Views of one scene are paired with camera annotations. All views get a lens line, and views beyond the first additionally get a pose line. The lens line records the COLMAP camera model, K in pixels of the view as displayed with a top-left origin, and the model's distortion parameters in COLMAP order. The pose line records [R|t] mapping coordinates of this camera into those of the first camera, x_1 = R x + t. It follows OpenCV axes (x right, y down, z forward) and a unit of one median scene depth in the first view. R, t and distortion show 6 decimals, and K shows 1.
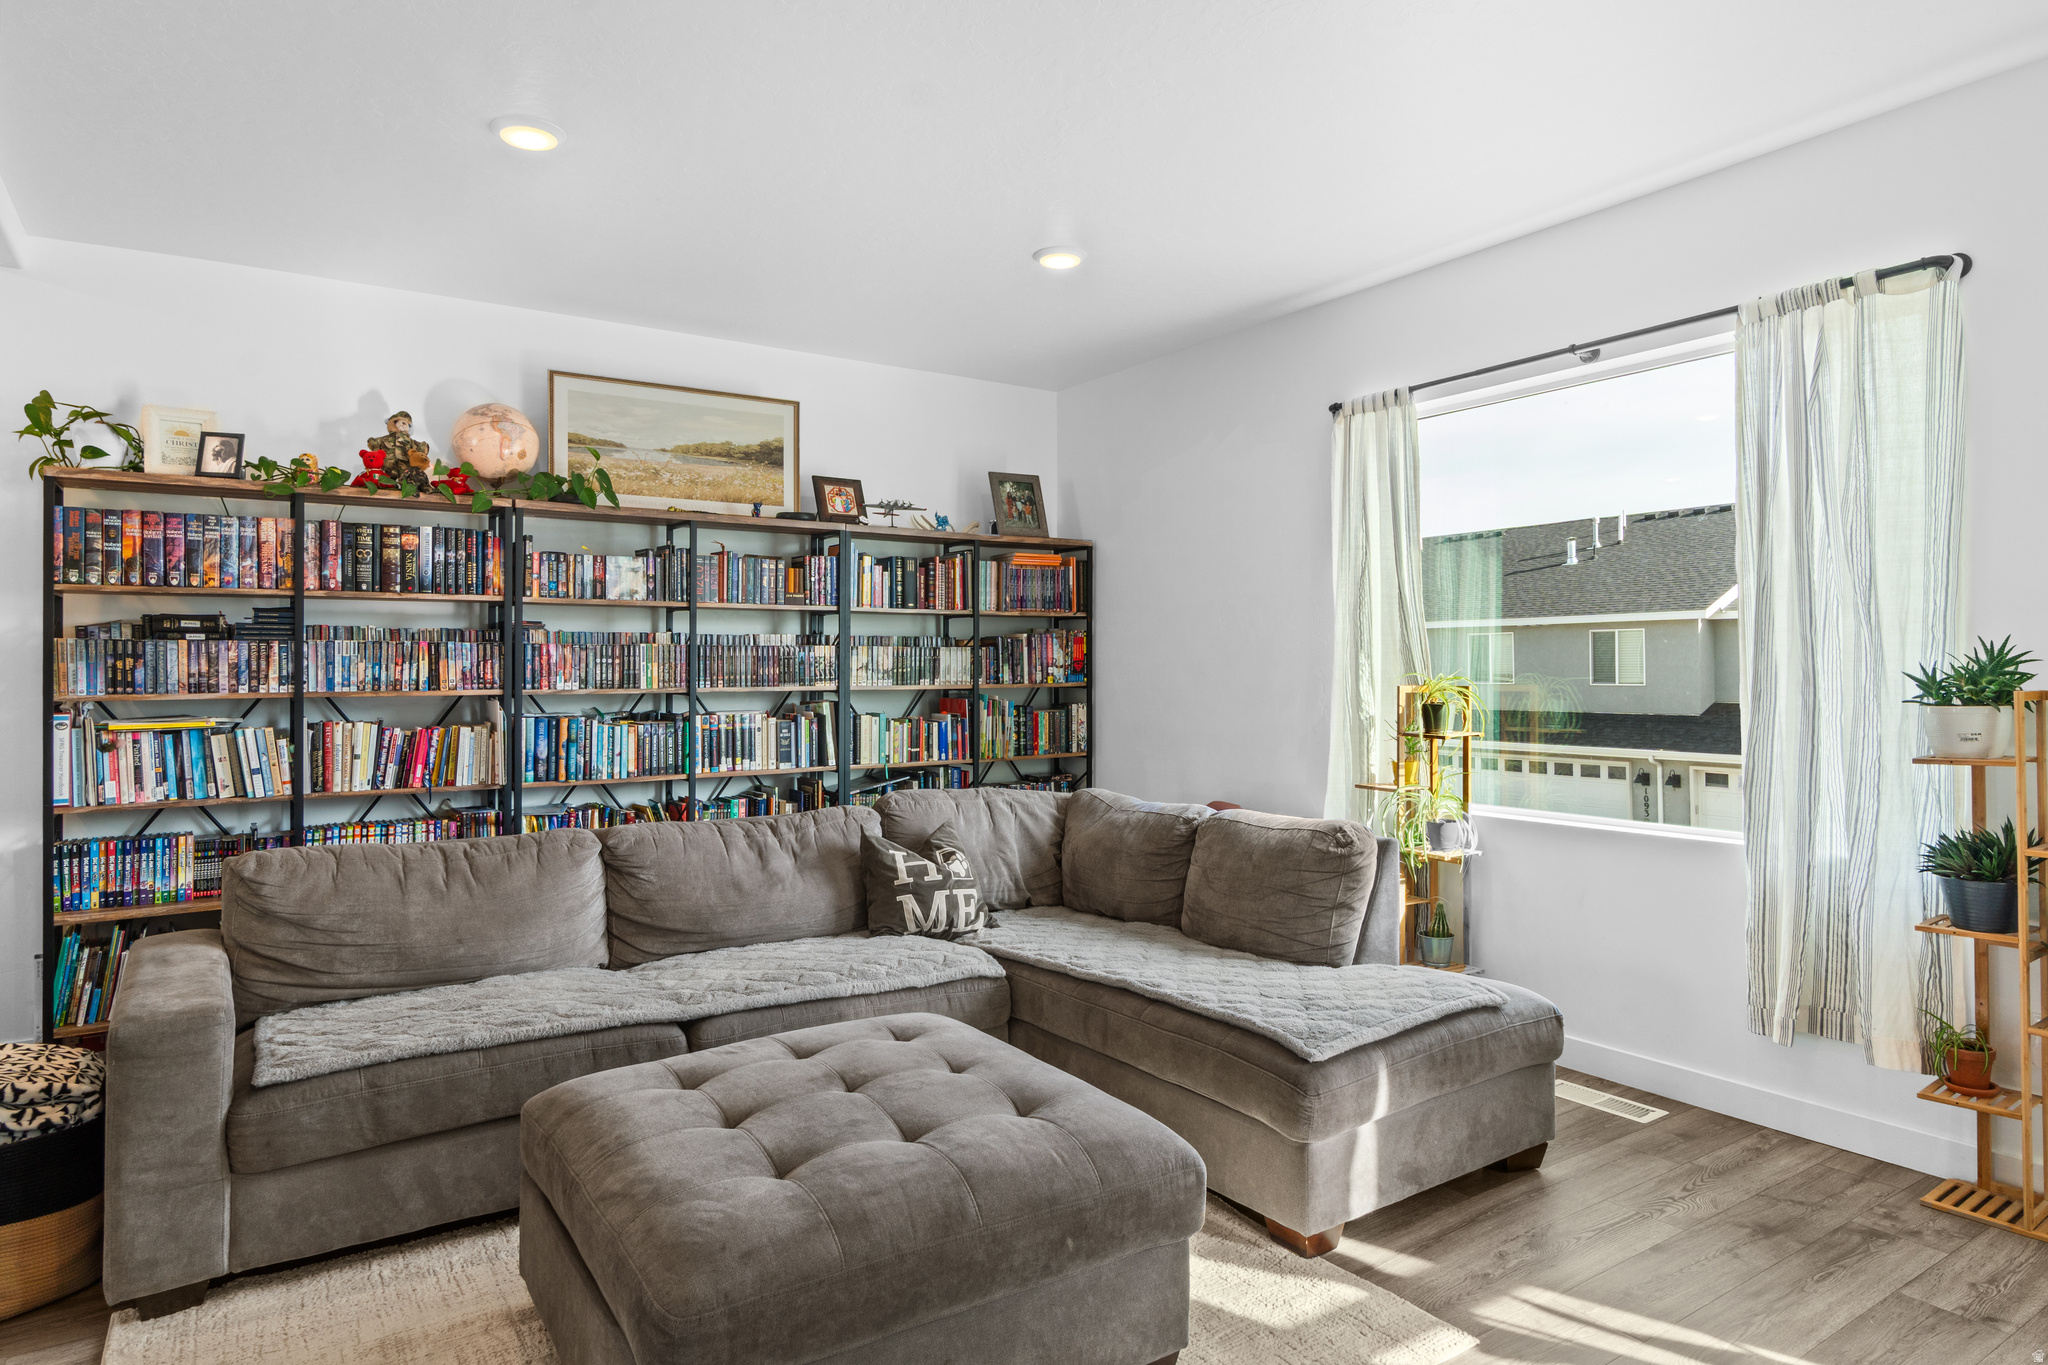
lens RADIAL K [[1237.0, 0, 1019.7], [0, 1237.0, 657.4], [0, 0, 1]] dist [0.029115, 0.000231]
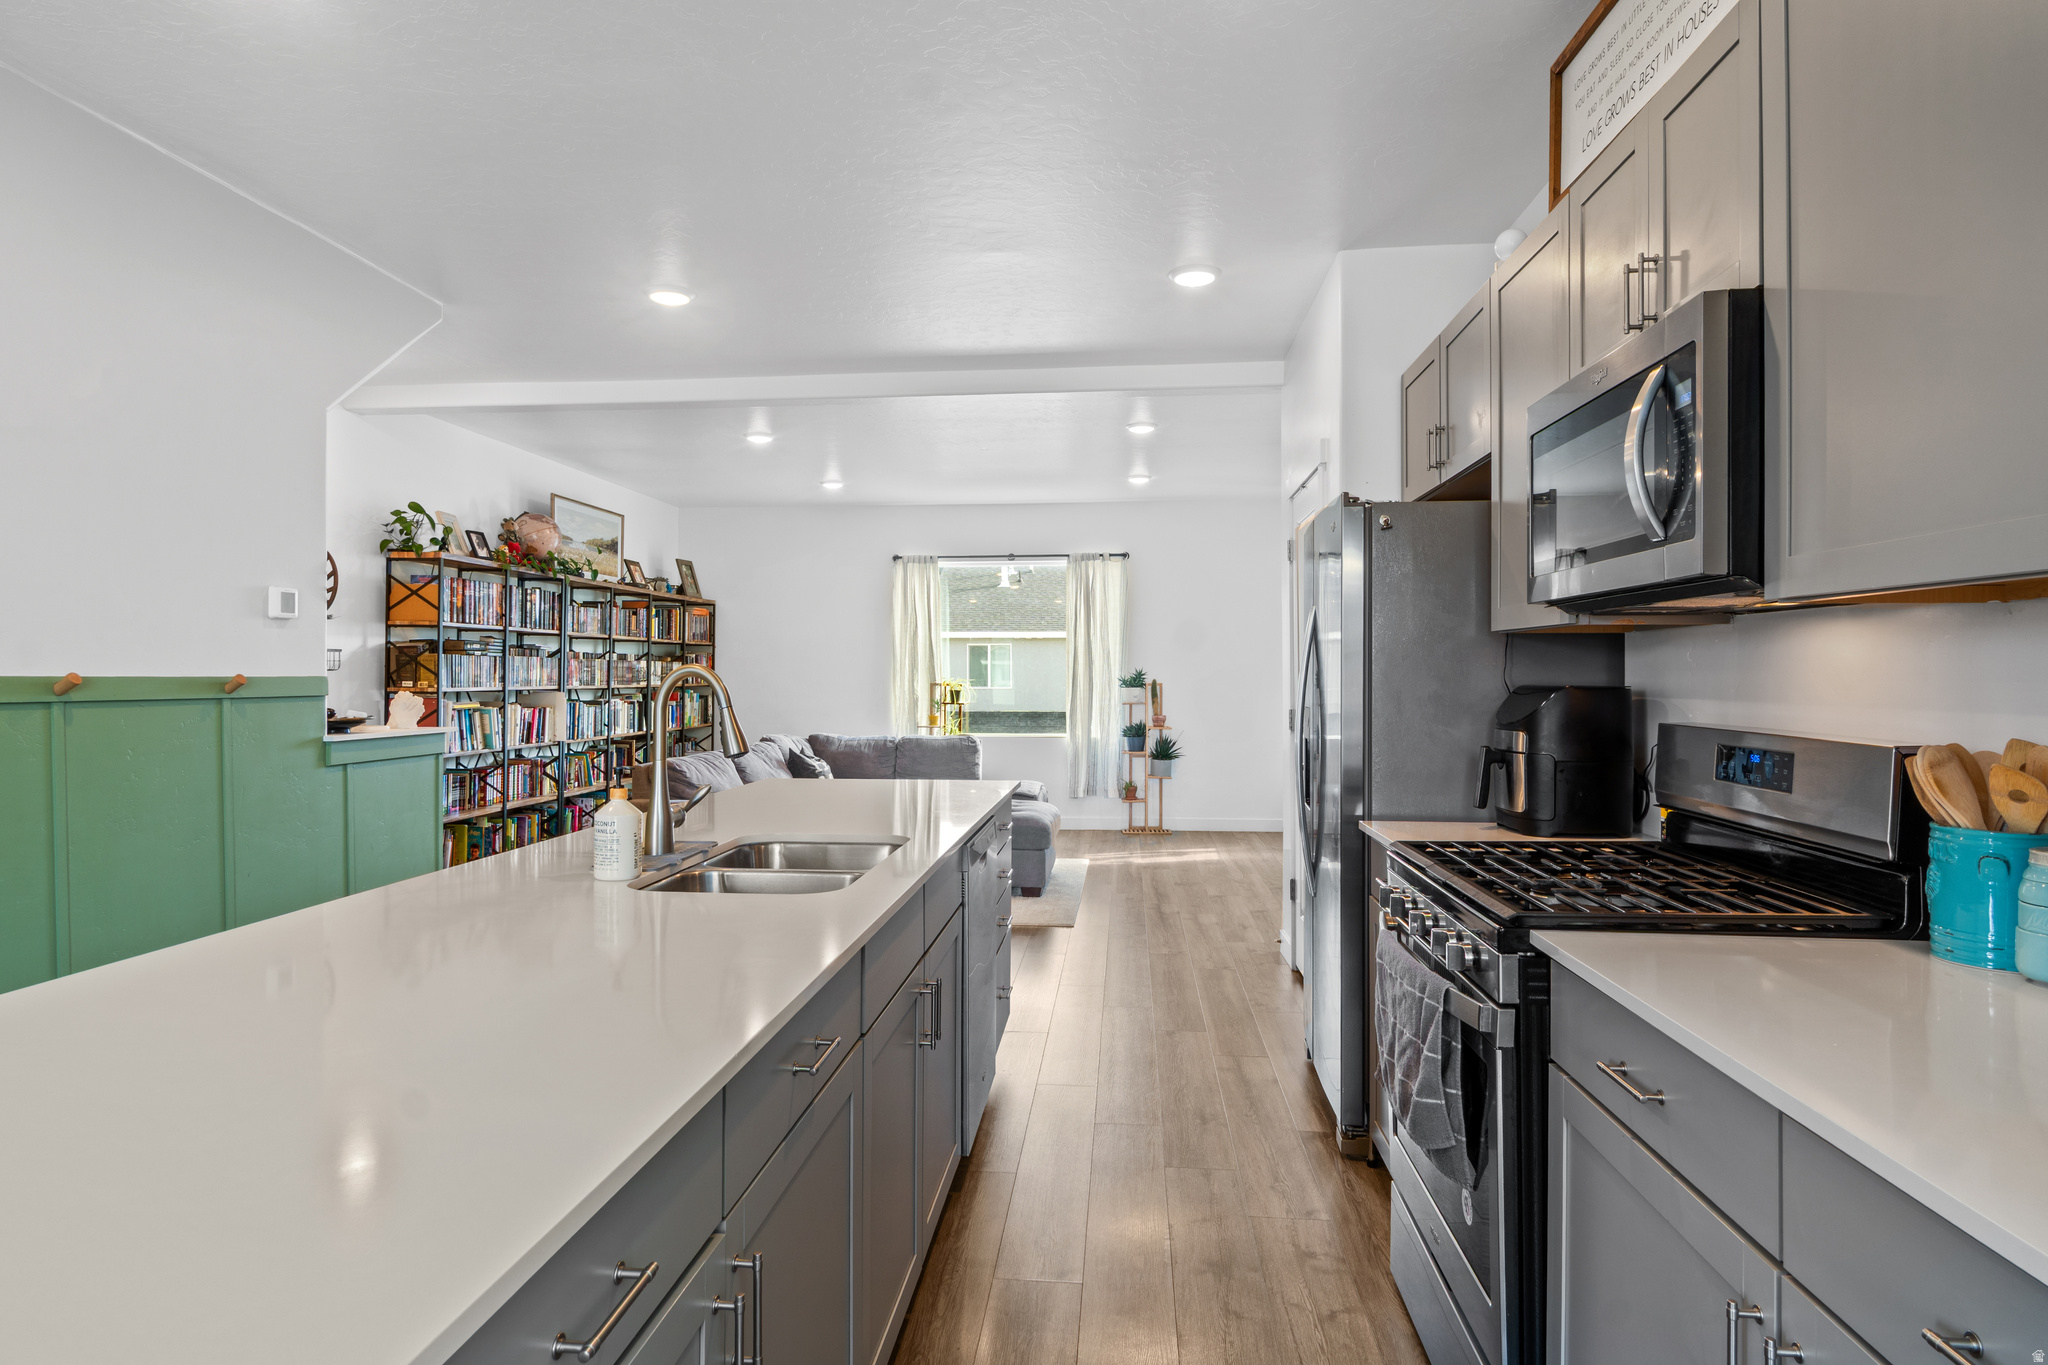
lens RADIAL K [[1184.0, 0, 1024.0], [0, 1184.0, 682.5], [0, 0, 1]] dist [-0.003513, 0.000013]
pose [[0.616815, -0.002250, 0.787105, -1.353546], [-0.015552, 0.999766, 0.015046, -0.013485], [-0.786954, -0.021522, 0.616636, -0.523122]]
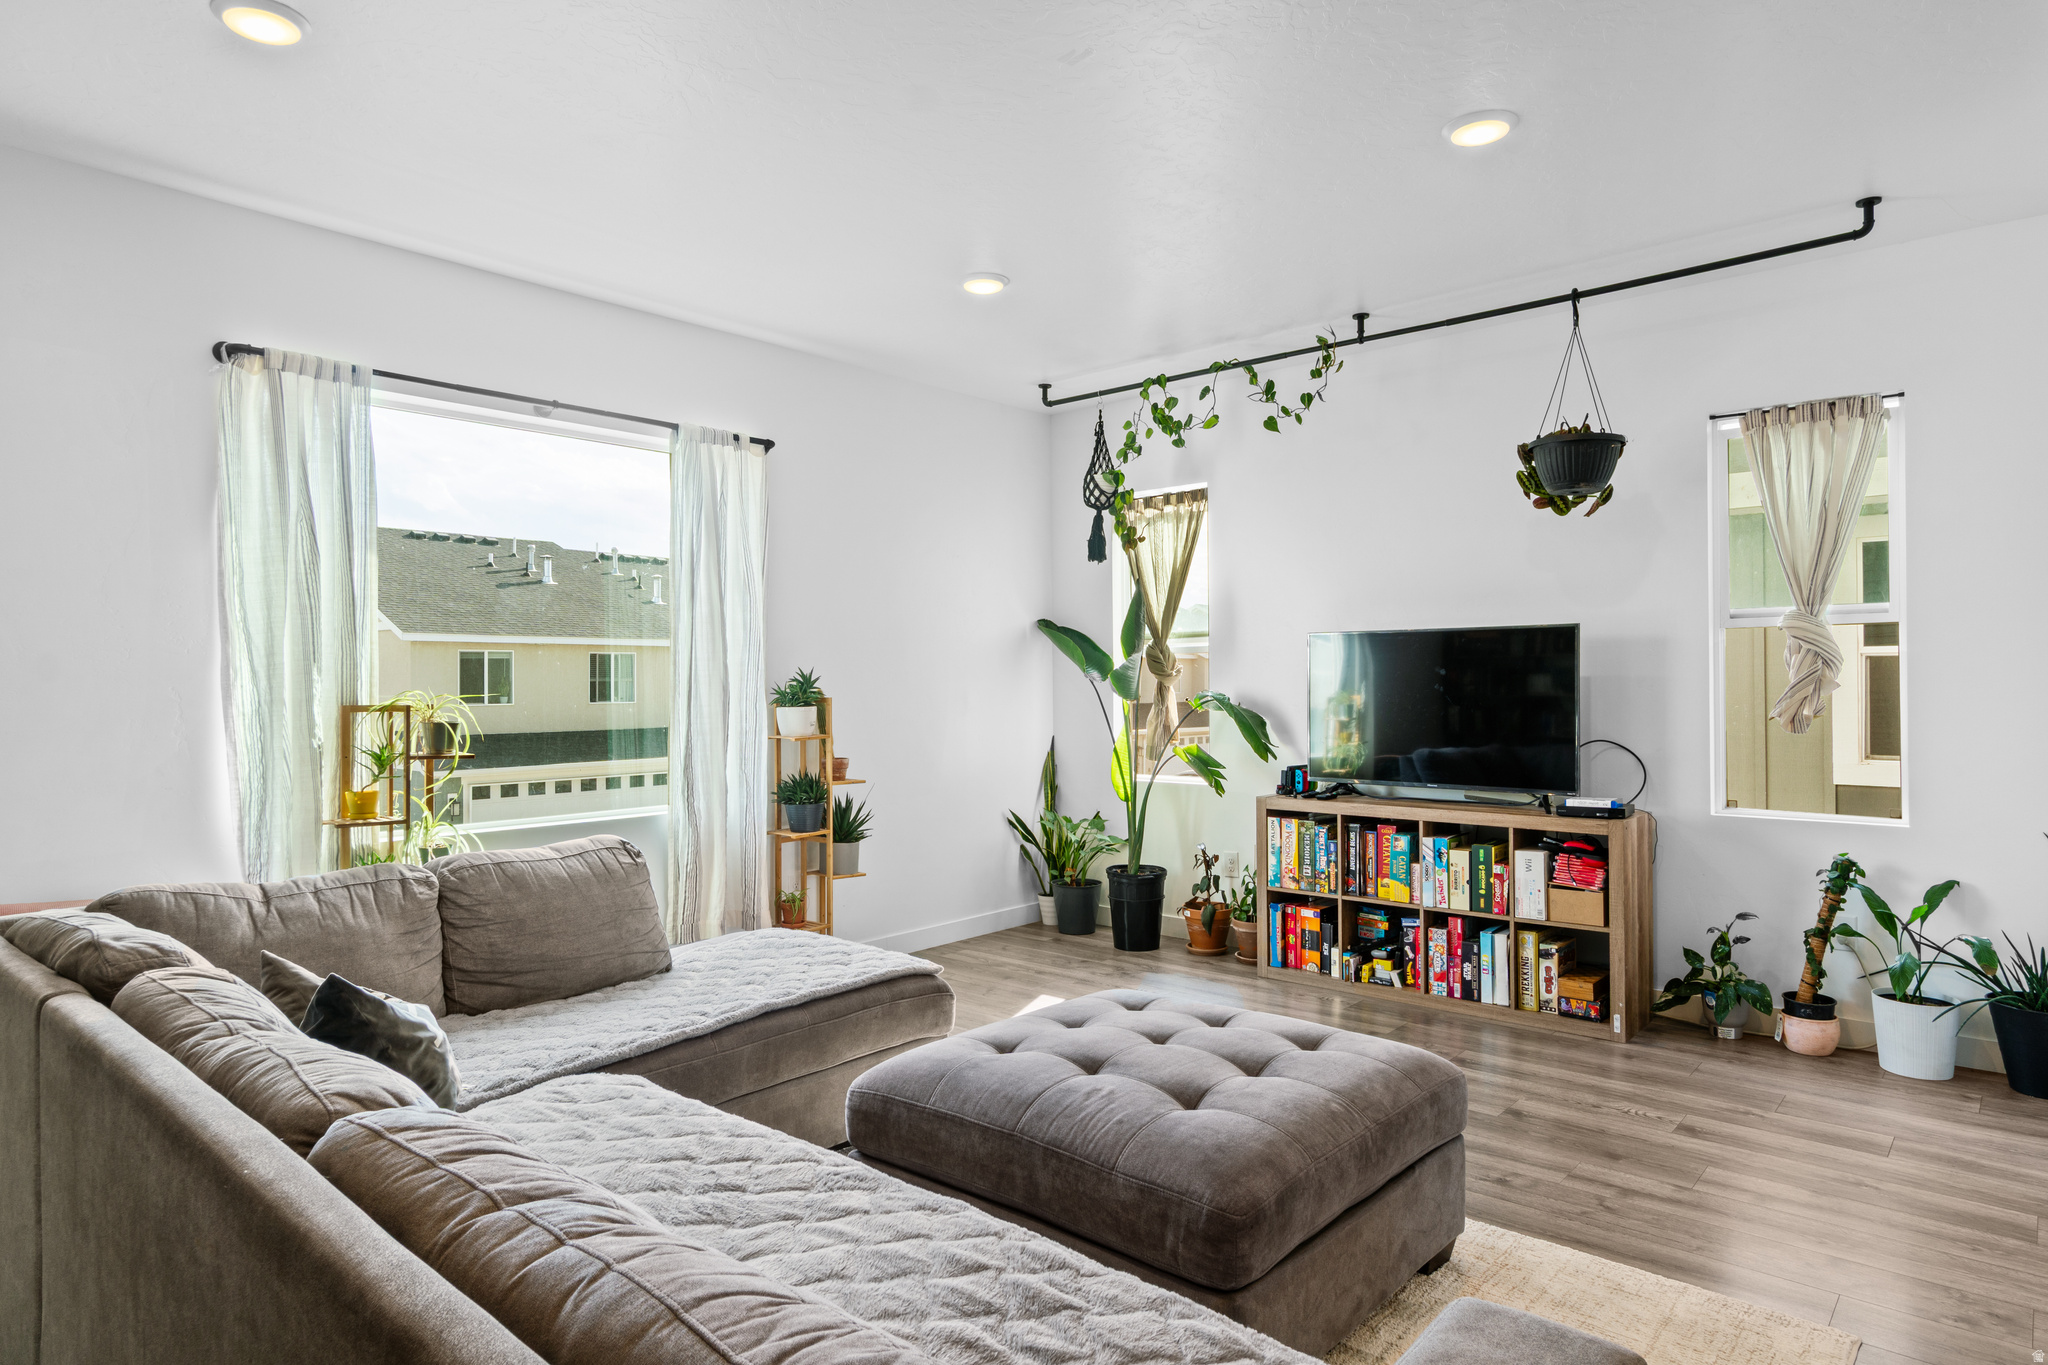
lens RADIAL K [[1184.0, 0, 1024.0], [0, 1184.0, 682.5], [0, 0, 1]] dist [-0.003513, 0.000013]
pose [[-0.270428, -0.002113, 0.962738, -0.631176], [-0.015542, 0.999877, -0.002171, 0.002839], [-0.962615, -0.015550, -0.270427, 0.773350]]
